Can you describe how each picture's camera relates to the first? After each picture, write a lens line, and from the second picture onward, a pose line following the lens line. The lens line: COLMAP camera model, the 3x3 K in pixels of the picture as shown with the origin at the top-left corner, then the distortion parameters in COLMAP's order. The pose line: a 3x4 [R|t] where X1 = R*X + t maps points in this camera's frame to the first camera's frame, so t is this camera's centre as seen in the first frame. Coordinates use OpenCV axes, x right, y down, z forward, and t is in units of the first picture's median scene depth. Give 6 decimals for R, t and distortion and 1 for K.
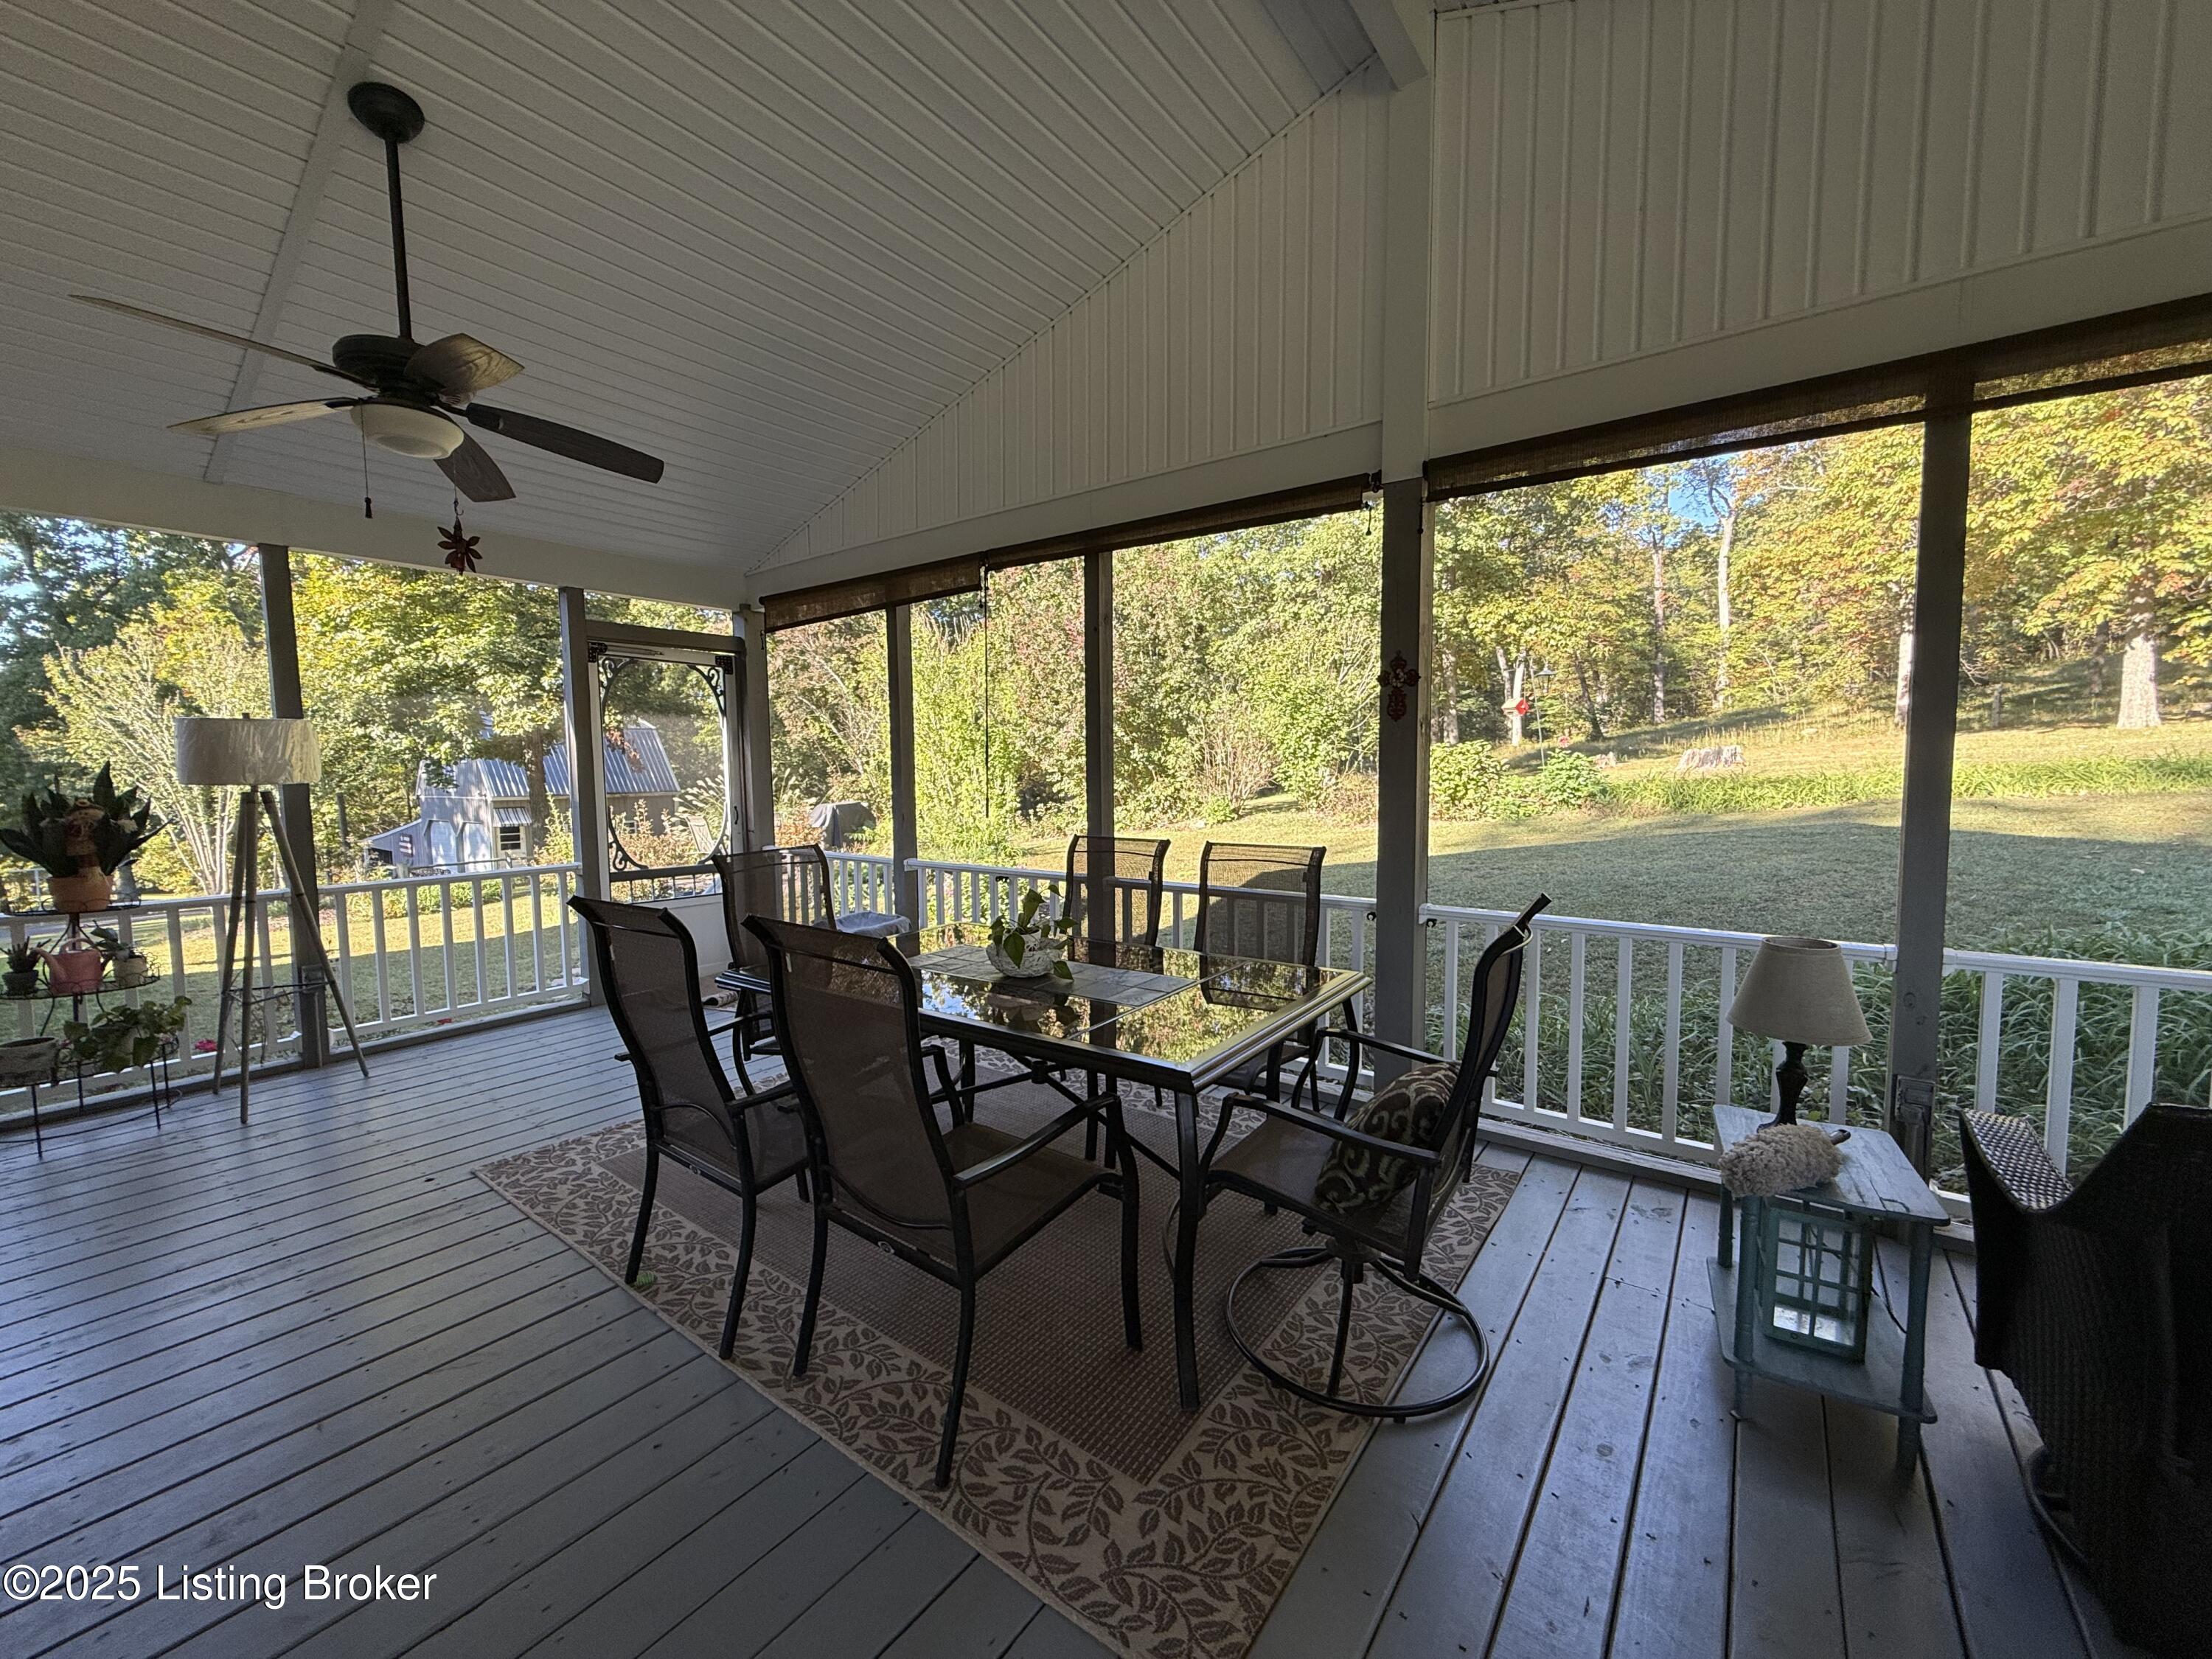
lens RADIAL K [[889.9, 0, 1106.0], [0, 889.9, 829.5], [0, 0, 1]] dist [0.000301, 0.000761]
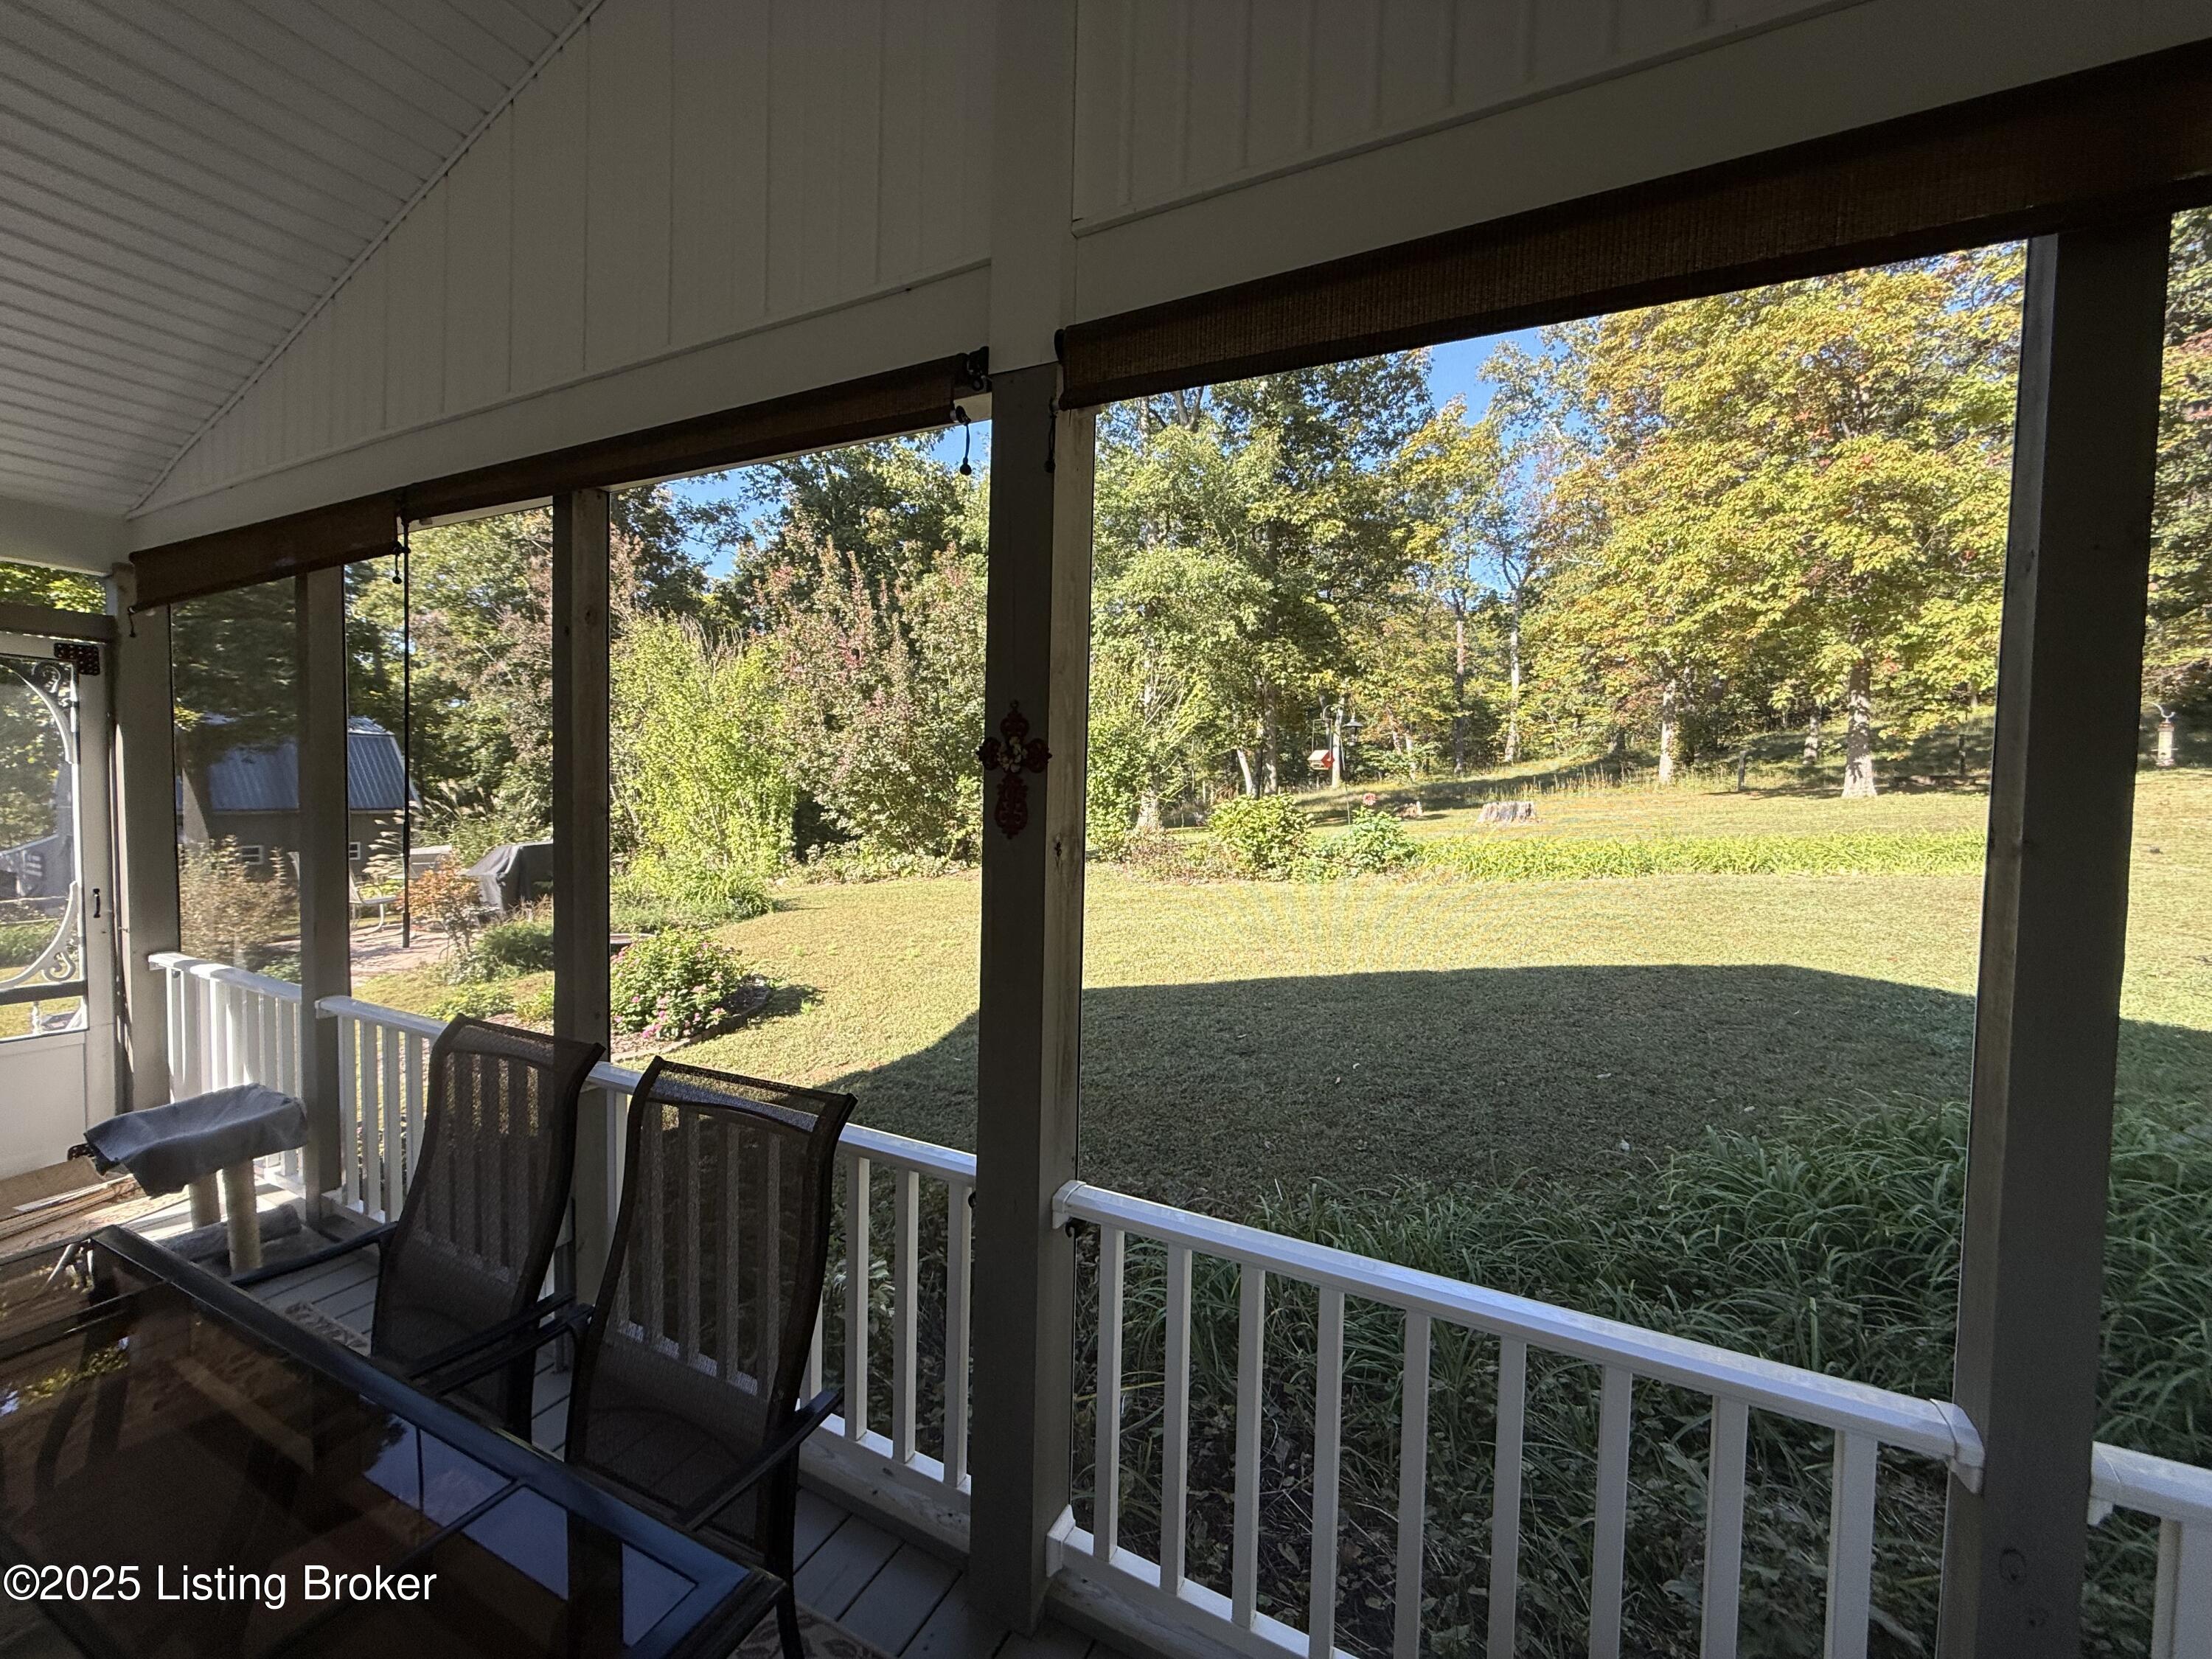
lens RADIAL K [[882.9, 0, 1106.0], [0, 882.9, 829.5], [0, 0, 1]] dist [-0.010951, 0.000007]
pose [[0.984495, 0.025842, 0.173499, 0.066935], [-0.020568, 0.999272, -0.032127, -0.025587], [-0.174203, 0.028061, 0.984310, 0.112963]]
